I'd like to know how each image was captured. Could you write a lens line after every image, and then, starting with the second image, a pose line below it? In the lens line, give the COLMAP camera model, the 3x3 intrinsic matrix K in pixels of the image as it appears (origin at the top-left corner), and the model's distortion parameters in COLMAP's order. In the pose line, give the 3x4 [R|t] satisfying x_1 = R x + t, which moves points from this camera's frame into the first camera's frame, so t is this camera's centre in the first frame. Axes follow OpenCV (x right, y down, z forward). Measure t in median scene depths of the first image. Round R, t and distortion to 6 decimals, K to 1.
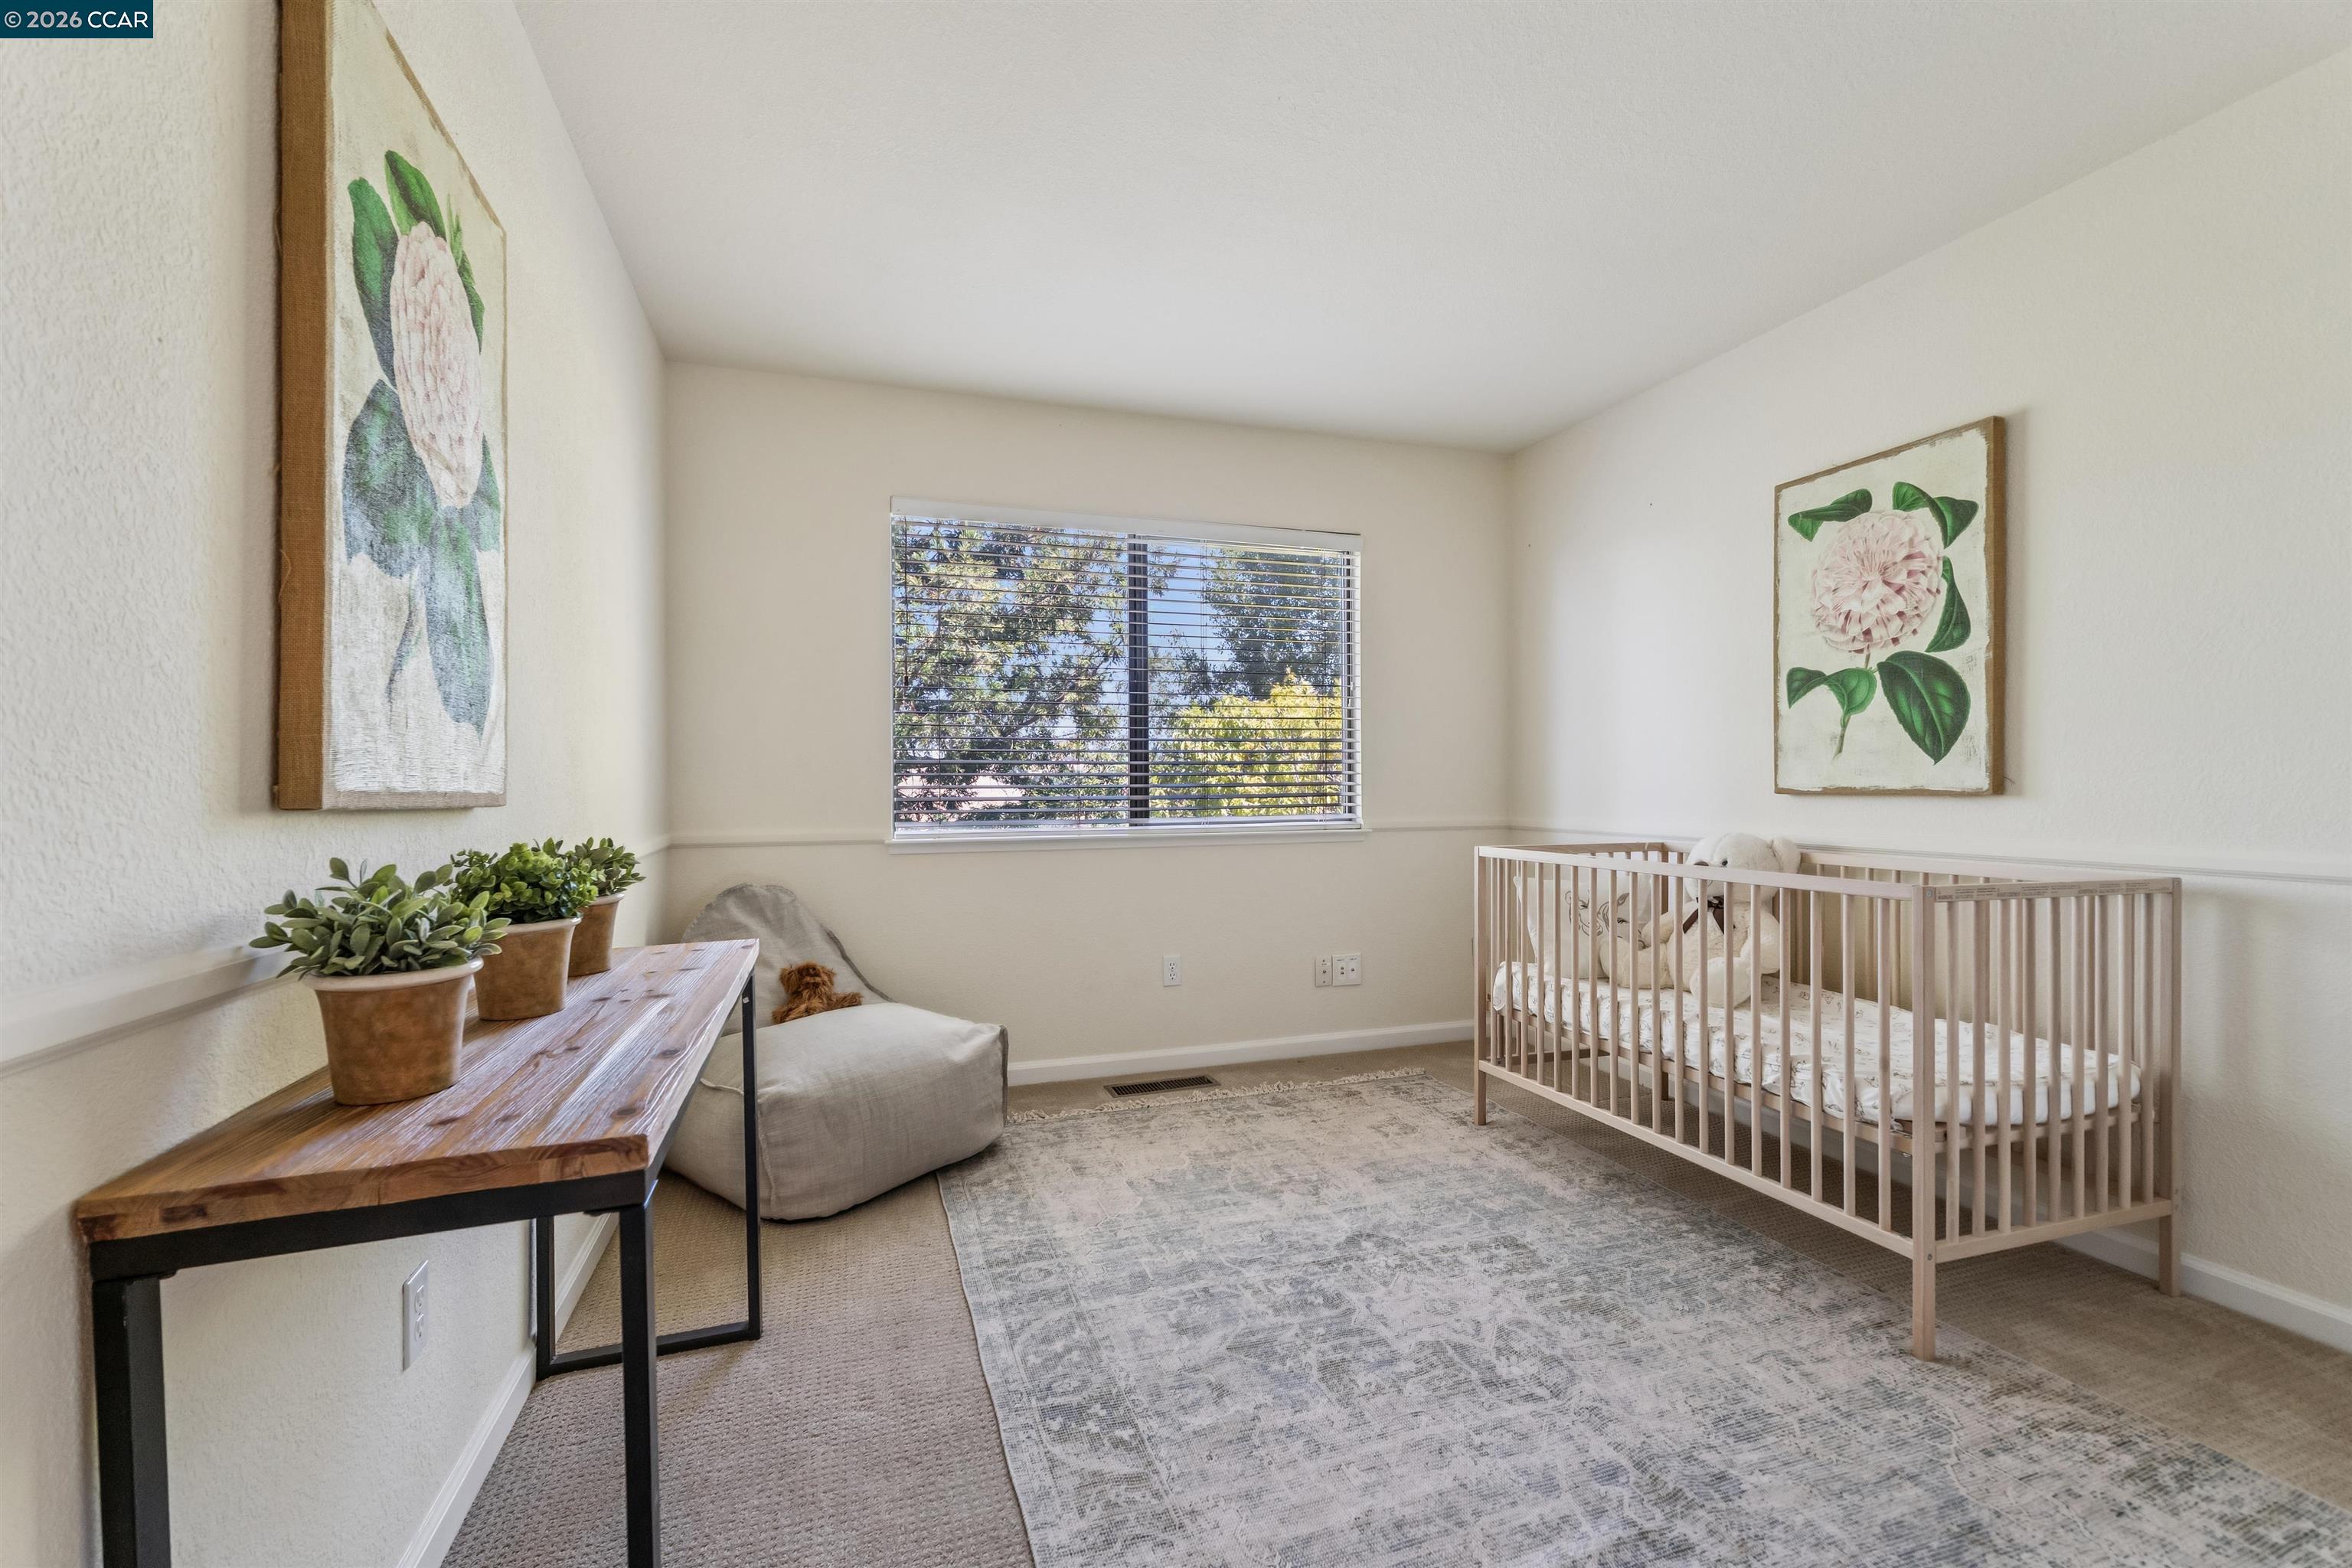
lens RADIAL K [[1001.7, 0, 1173.6], [0, 1001.7, 786.2], [0, 0, 1]] dist [0.001859, 0.000127]
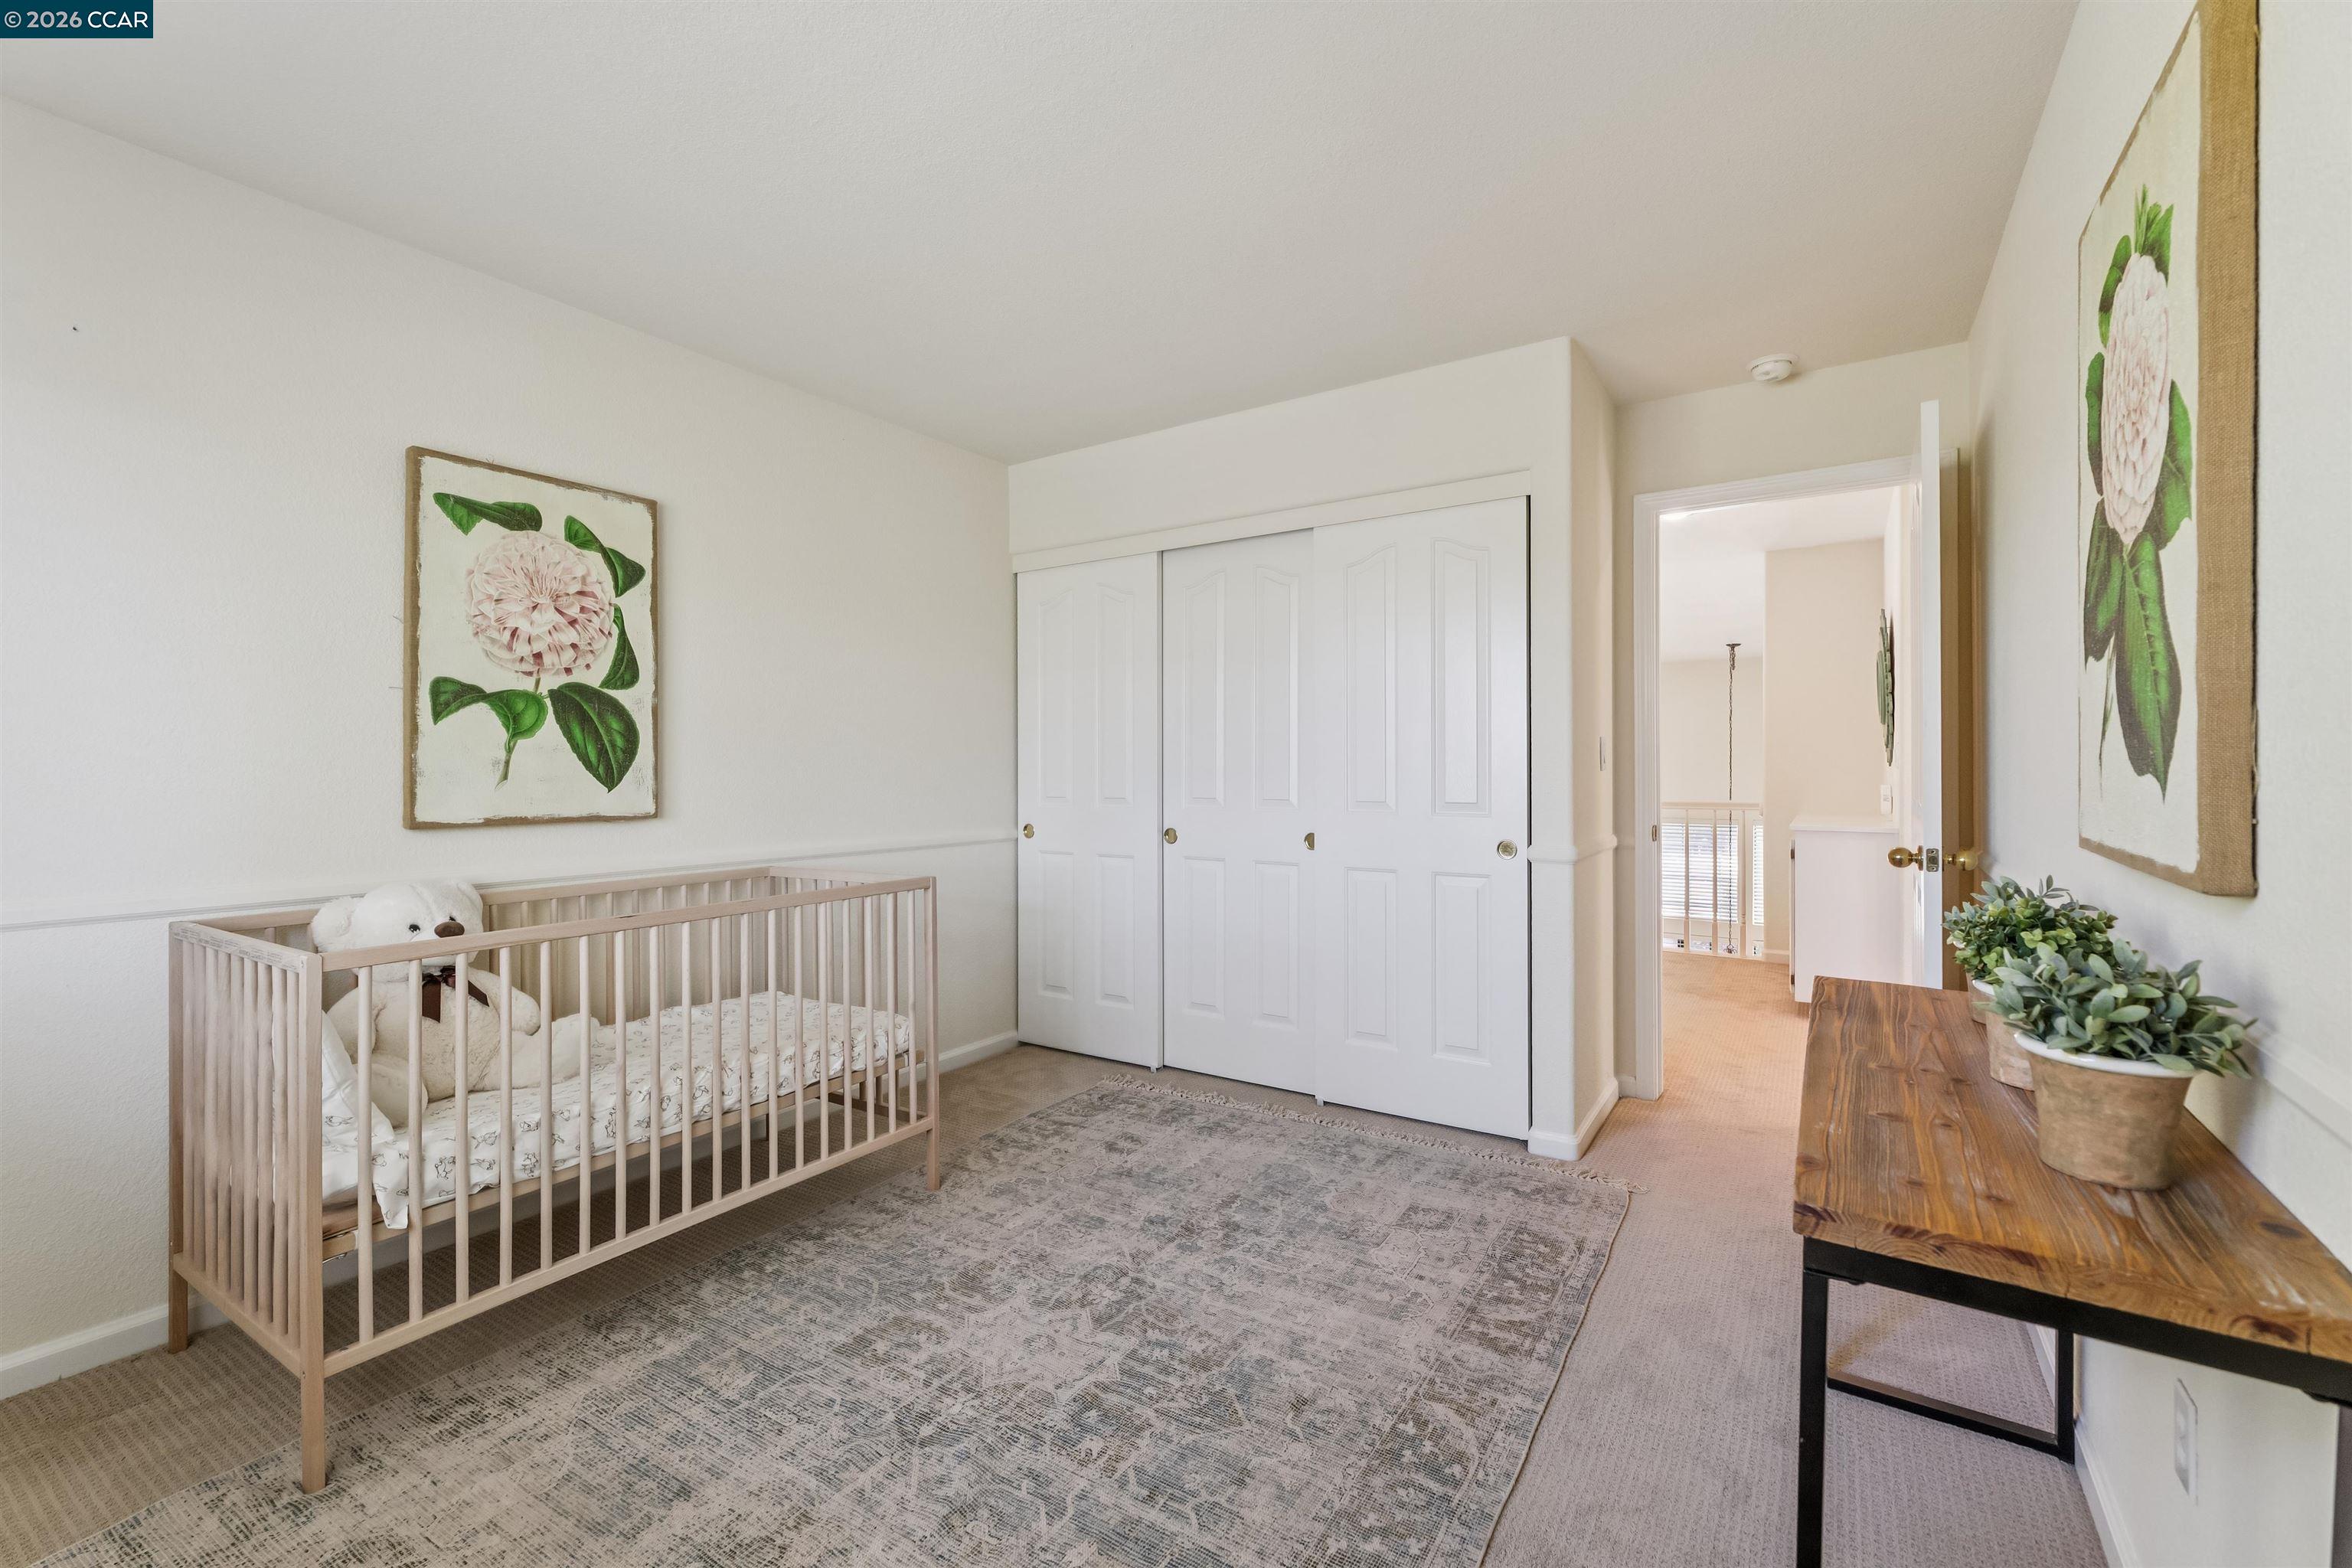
lens RADIAL K [[1001.7, 0, 1172.8], [0, 1001.7, 775.3], [0, 0, 1]] dist [0.001859, 0.000127]
pose [[-0.620922, 0.000945, 0.783872, -0.473362], [0.008351, 0.999950, 0.005409, -0.040900], [-0.783828, 0.009905, -0.620899, 1.194104]]
